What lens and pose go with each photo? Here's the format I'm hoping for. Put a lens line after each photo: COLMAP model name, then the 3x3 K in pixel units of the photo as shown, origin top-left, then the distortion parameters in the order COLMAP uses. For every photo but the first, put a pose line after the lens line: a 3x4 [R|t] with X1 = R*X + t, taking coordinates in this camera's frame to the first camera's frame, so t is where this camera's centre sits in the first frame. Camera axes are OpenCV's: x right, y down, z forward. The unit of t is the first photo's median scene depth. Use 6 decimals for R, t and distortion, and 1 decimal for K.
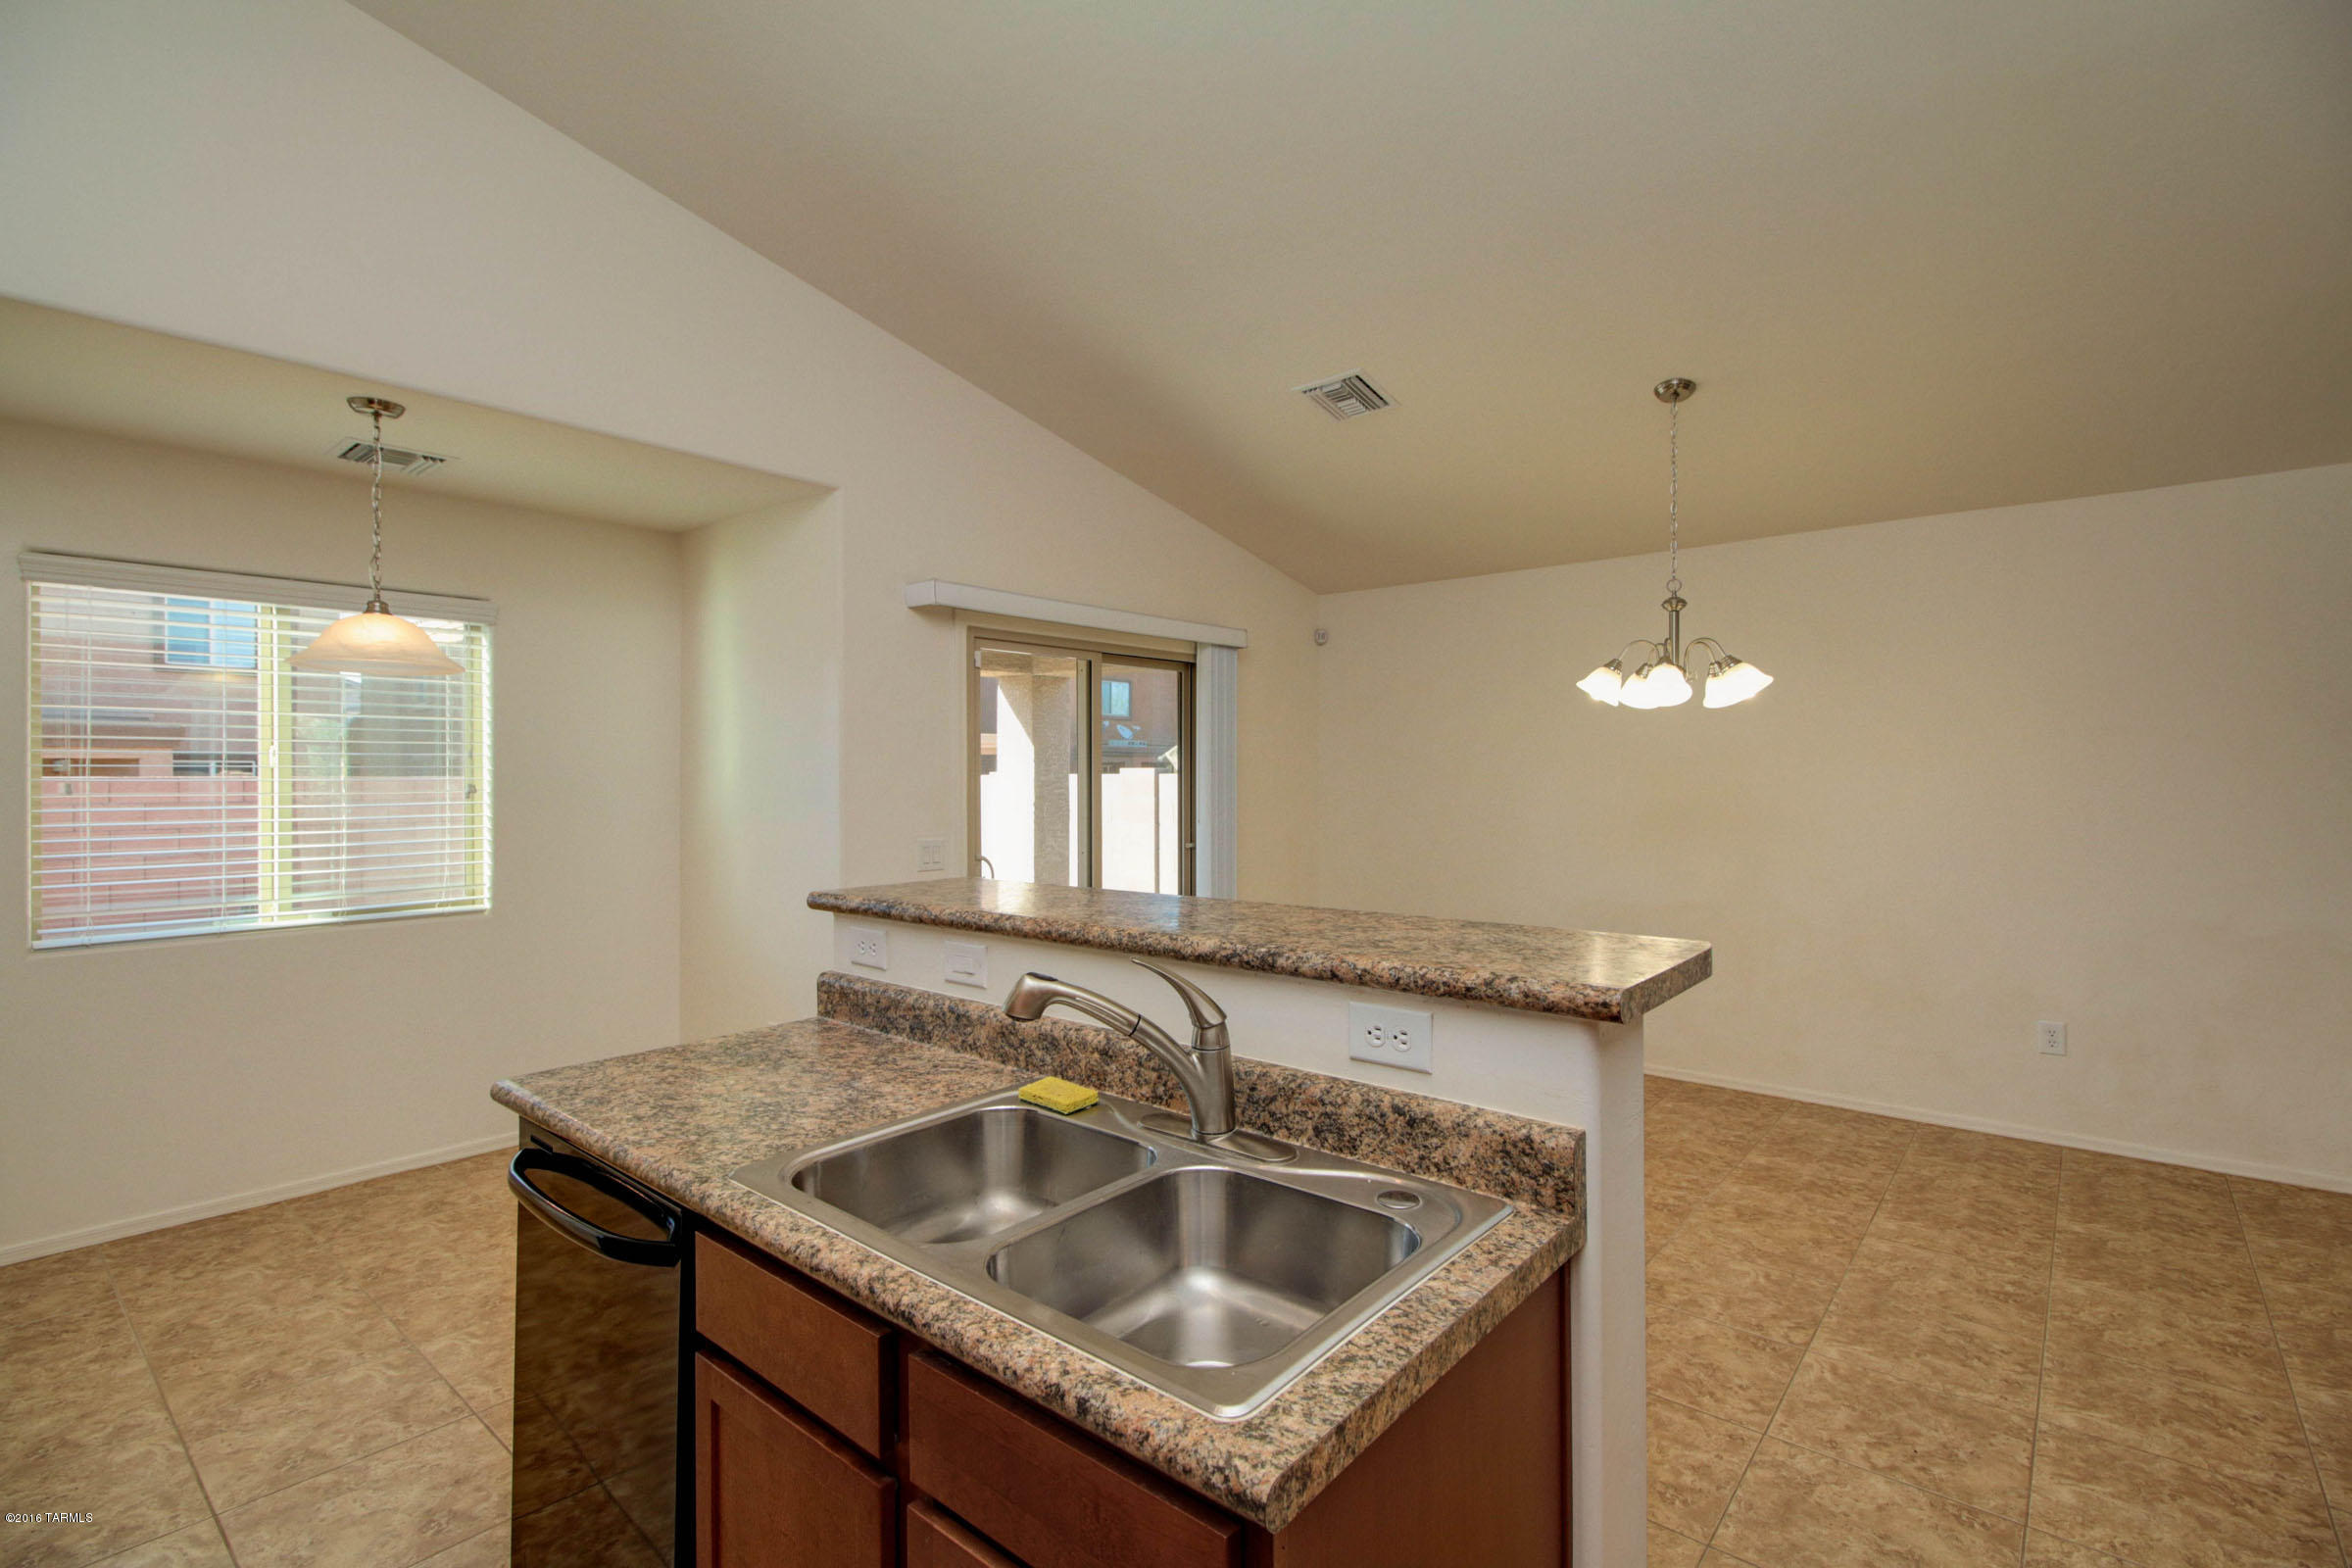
lens RADIAL K [[1077.4, 0, 1180.8], [0, 1077.4, 756.7], [0, 0, 1]] dist [0.021506, -0.011298]
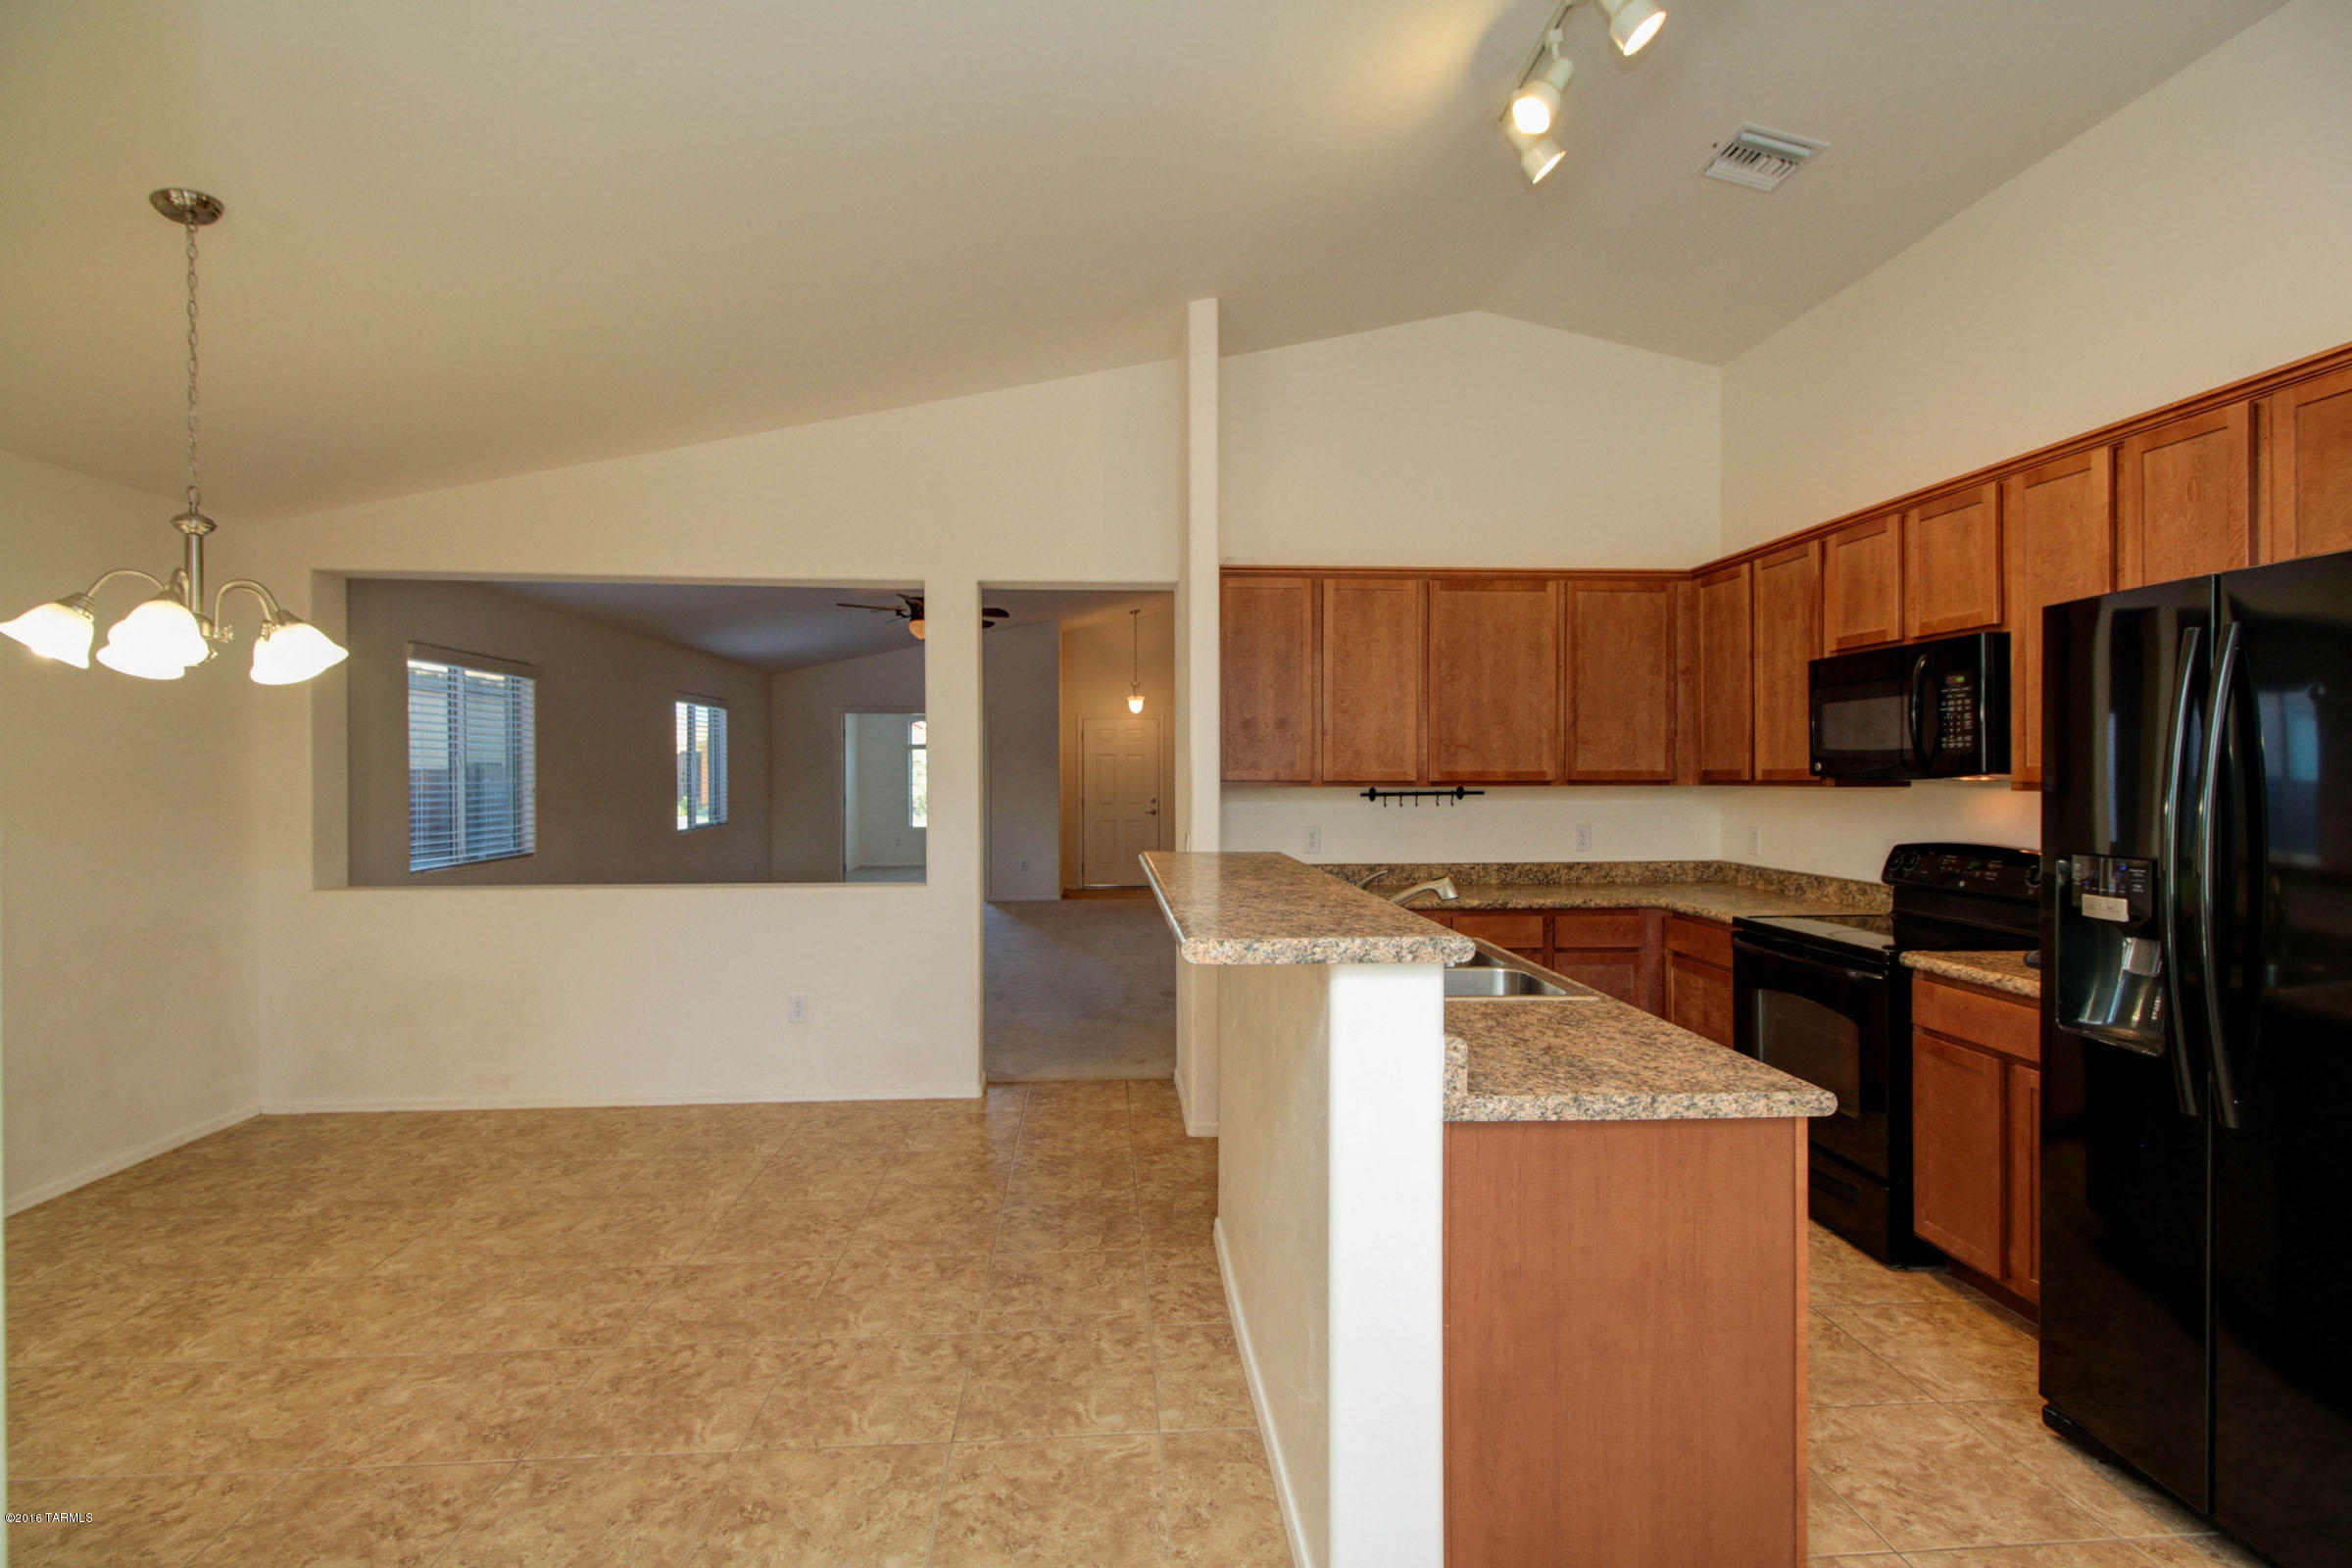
lens RADIAL K [[1077.4, 0, 1172.2], [0, 1077.4, 774.2], [0, 0, 1]] dist [0.021506, -0.011298]
pose [[-0.697263, 0.000427, 0.716815, -0.556045], [-0.011099, 0.999874, -0.011392, 0.019499], [-0.716729, -0.015899, -0.697170, 1.266105]]
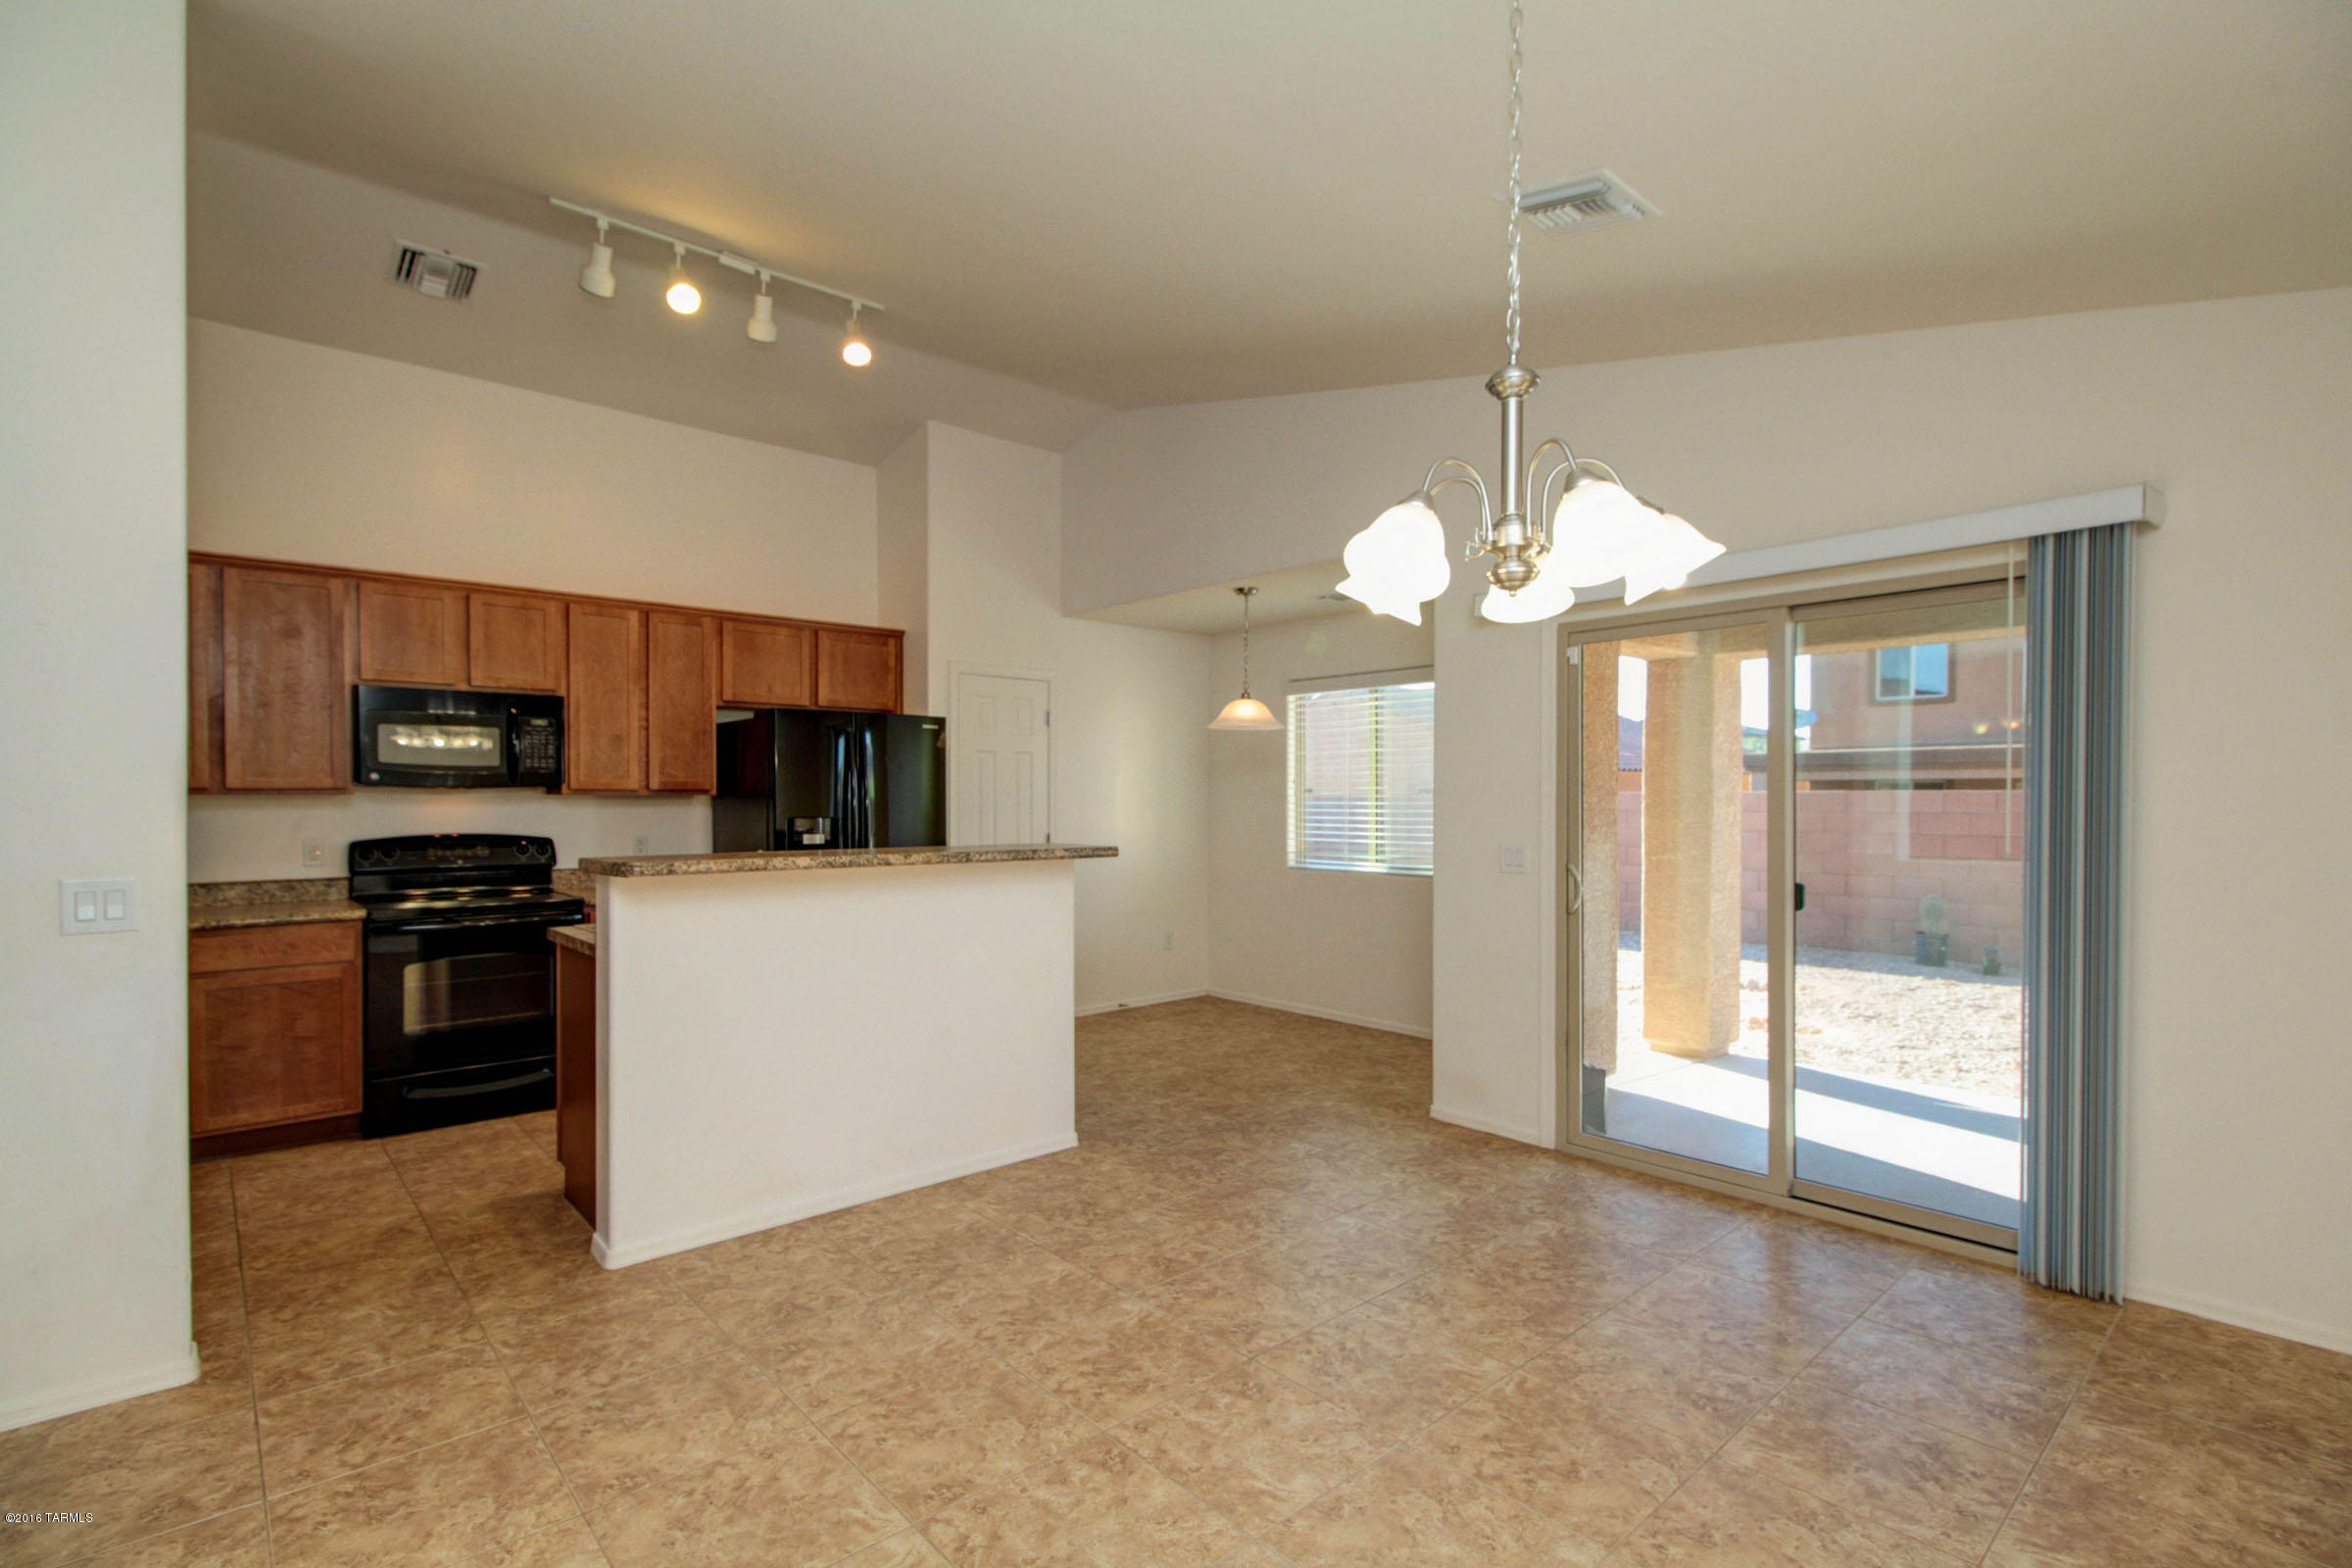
lens RADIAL K [[1077.4, 0, 1163.2], [0, 1077.4, 796.0], [0, 0, 1]] dist [0.021506, -0.011298]
pose [[-0.145617, -0.003754, -0.989334, 1.128169], [0.020360, 0.999770, -0.006790, 0.046858], [0.989131, -0.021132, -0.145507, 1.127277]]
